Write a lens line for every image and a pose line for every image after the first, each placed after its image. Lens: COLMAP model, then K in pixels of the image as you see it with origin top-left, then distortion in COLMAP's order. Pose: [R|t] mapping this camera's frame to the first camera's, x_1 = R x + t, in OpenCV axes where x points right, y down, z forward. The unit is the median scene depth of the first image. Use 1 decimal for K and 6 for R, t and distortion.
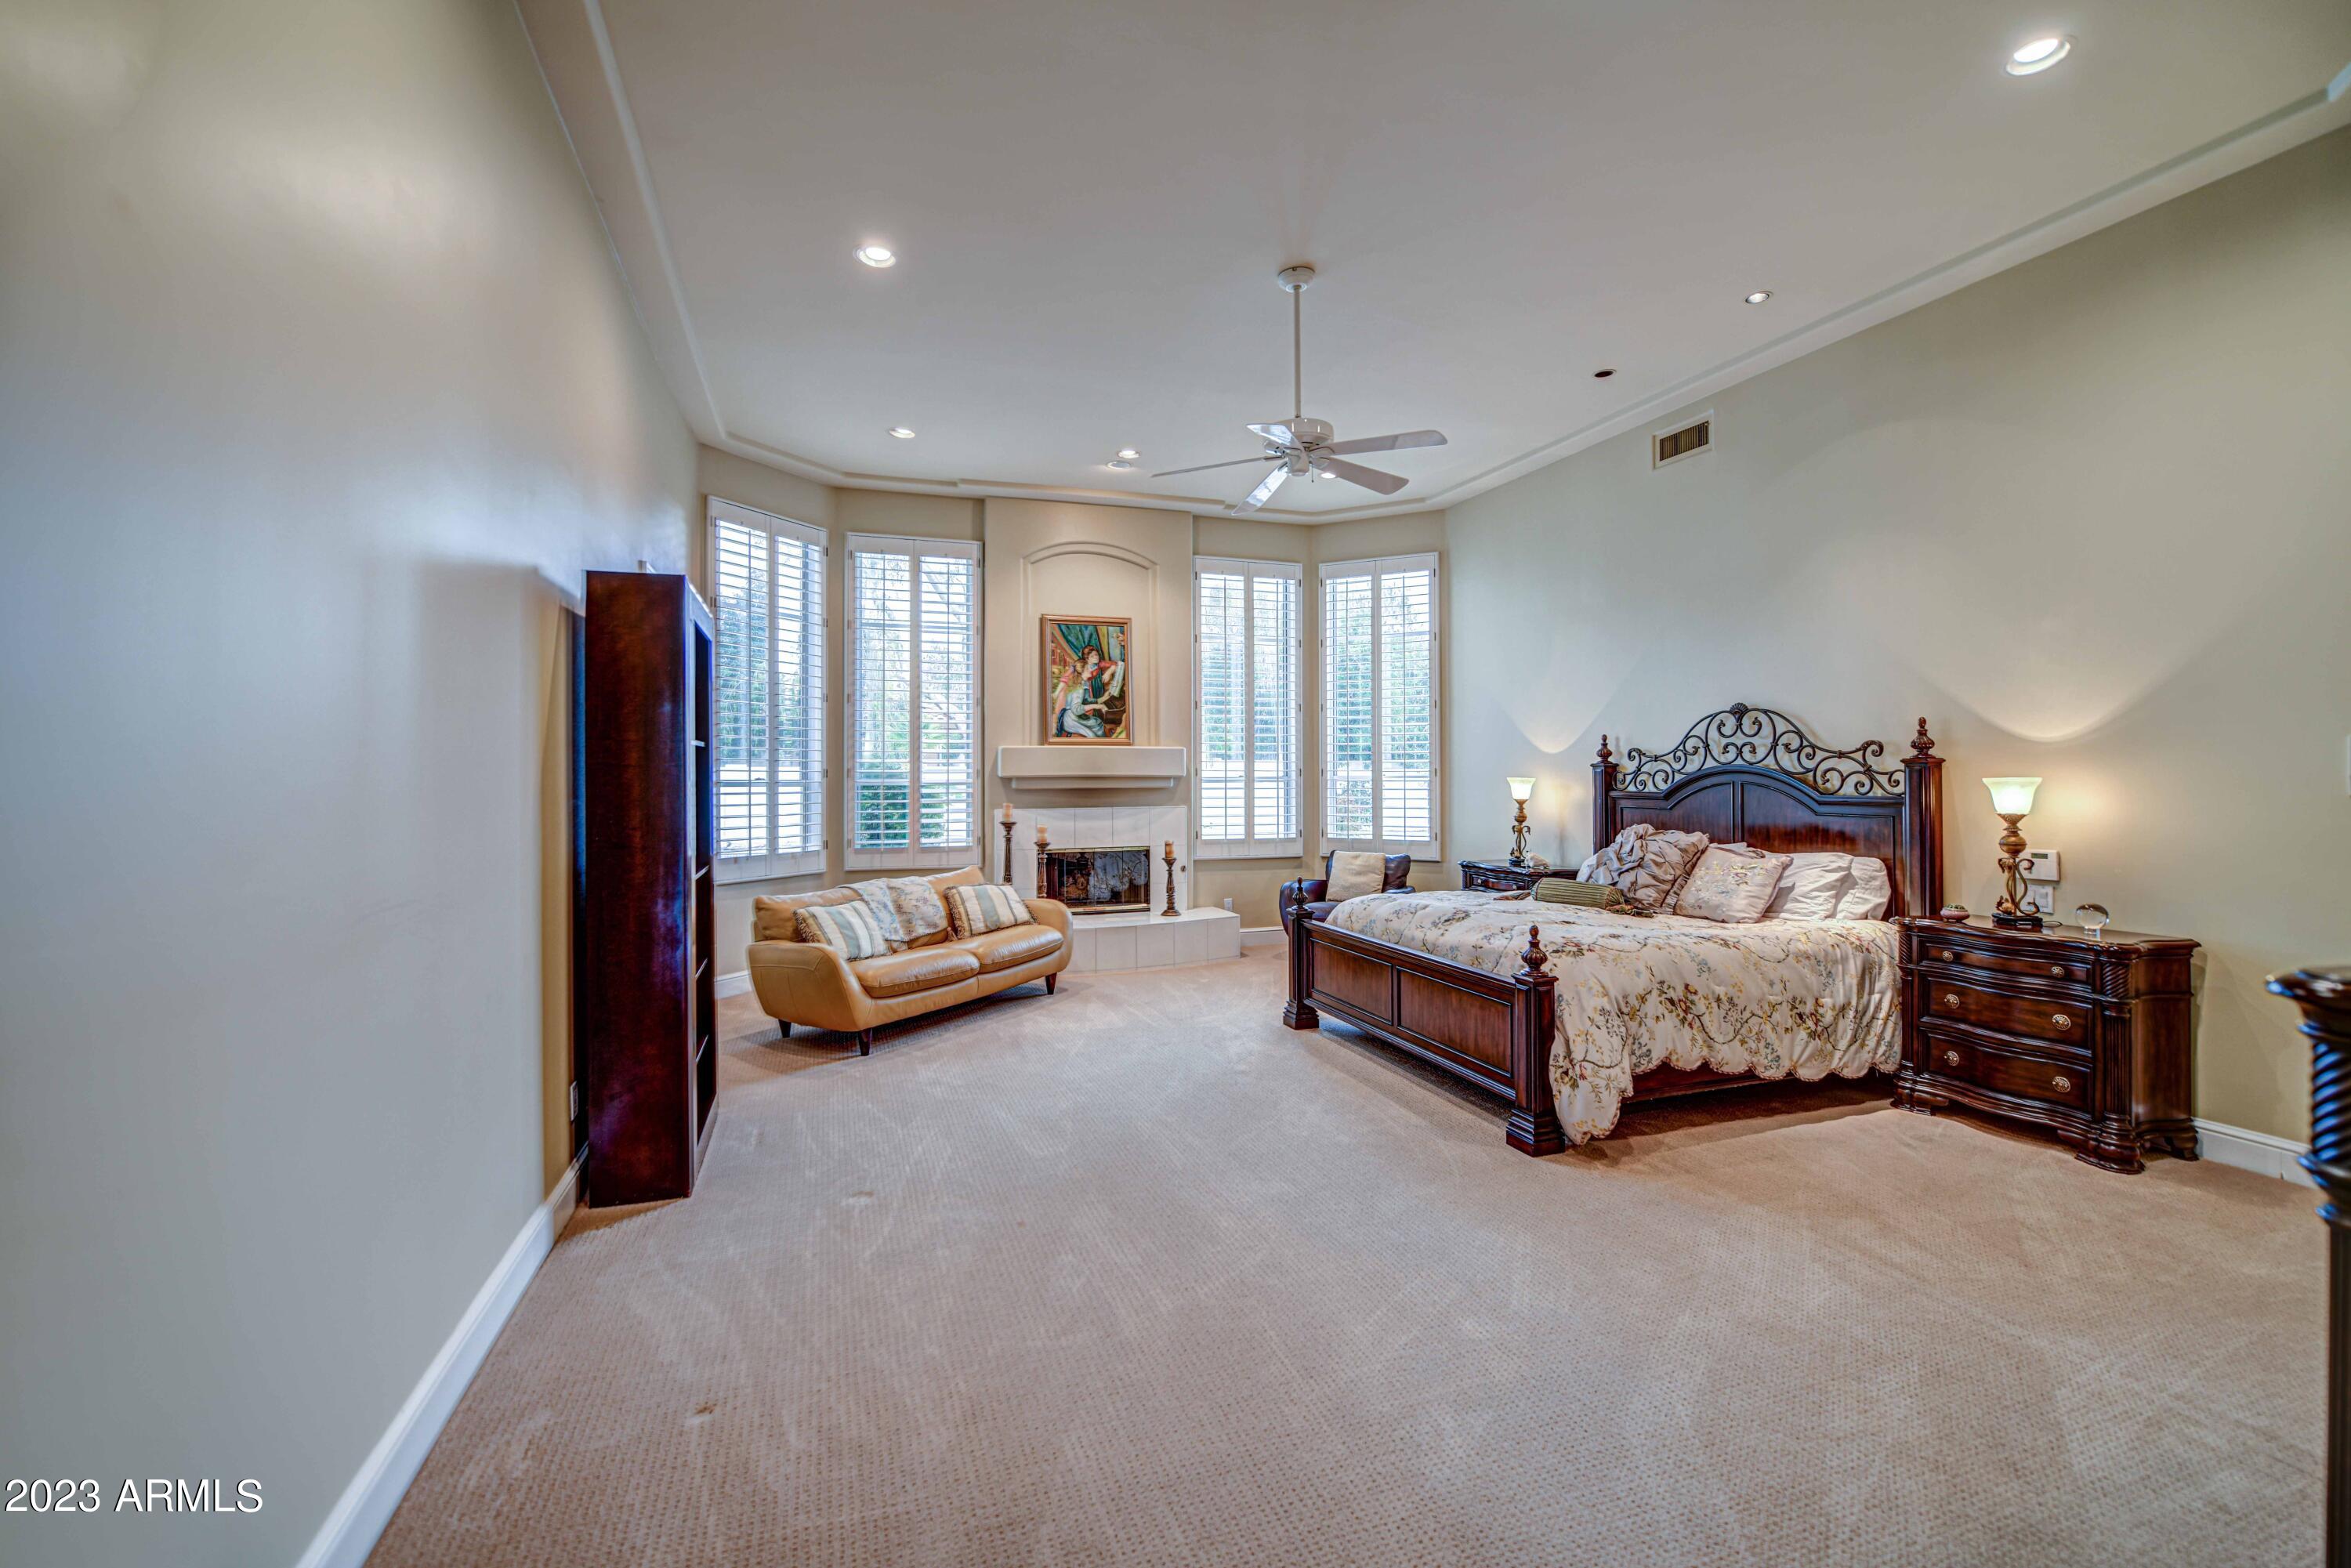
lens RADIAL K [[984.4, 0, 1175.5], [0, 984.4, 784.0], [0, 0, 1]] dist [0.000103, -0.000002]
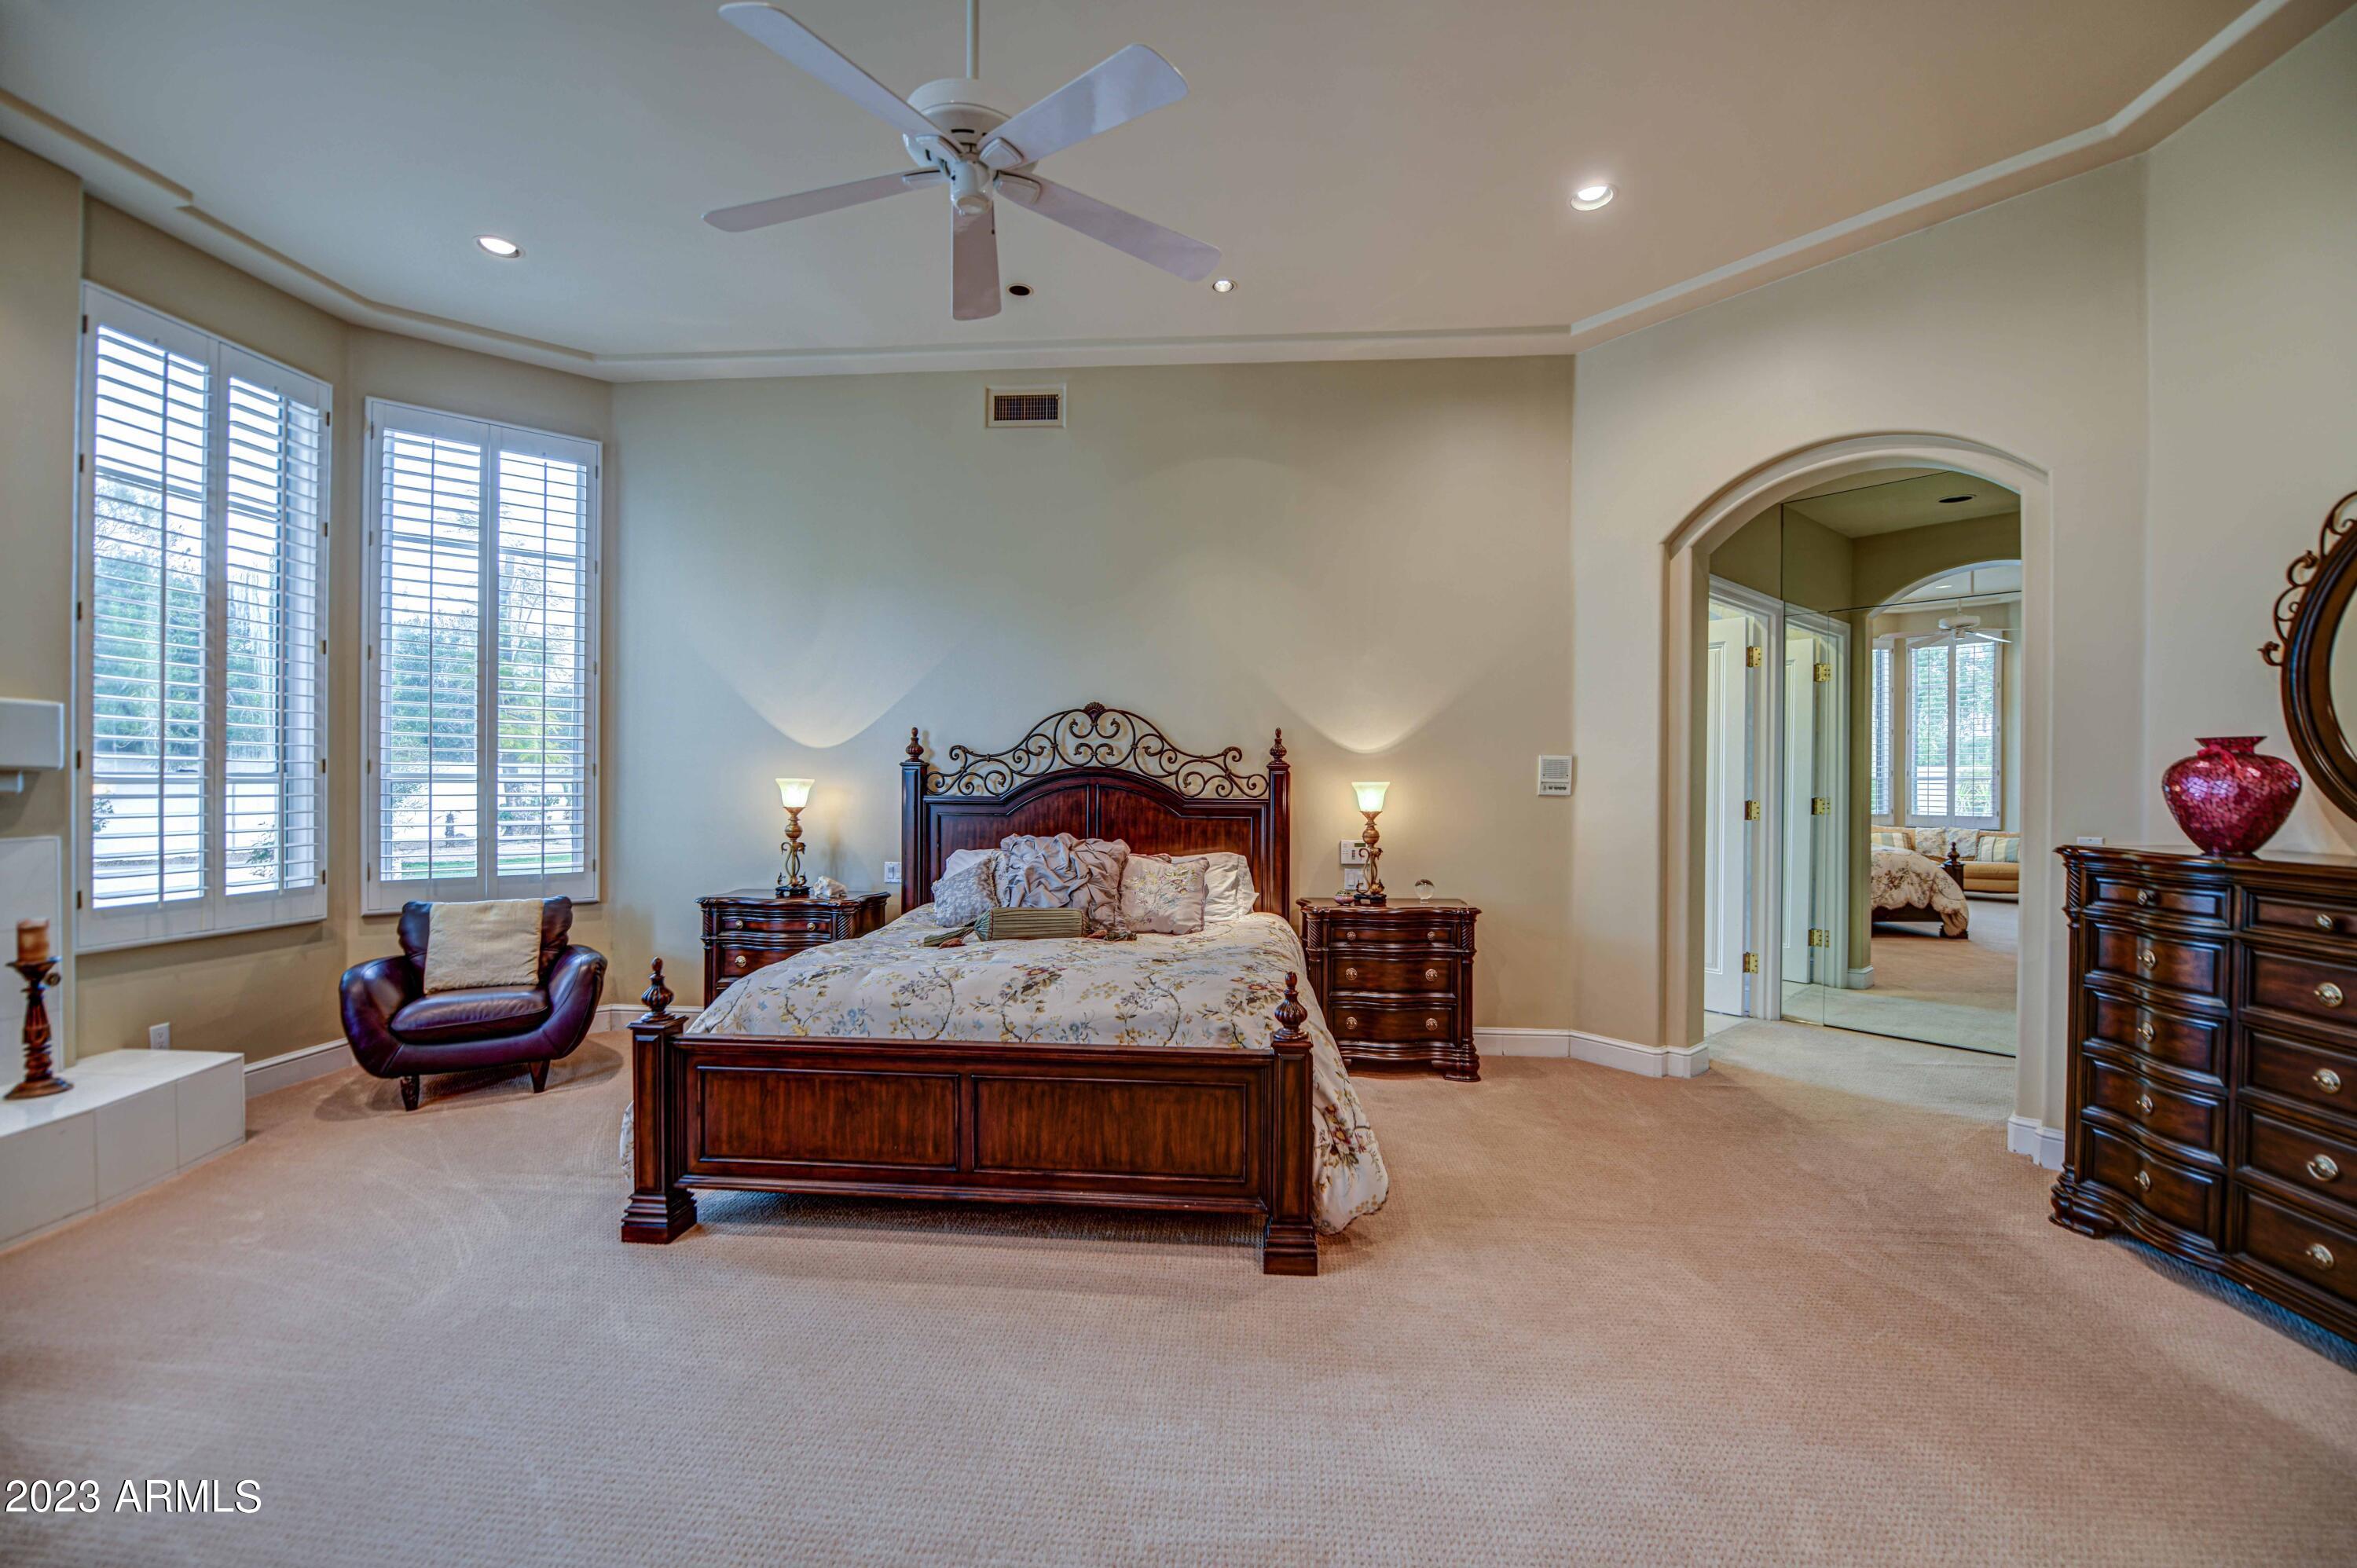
lens RADIAL K [[956.8, 0, 1179.6], [0, 956.8, 794.7], [0, 0, 1]] dist [-0.000521, -0.008005]
pose [[0.416378, -0.005122, 0.909177, -0.235882], [0.000277, 0.999985, 0.005506, 0.002514], [-0.909191, -0.002041, 0.416373, 0.529644]]
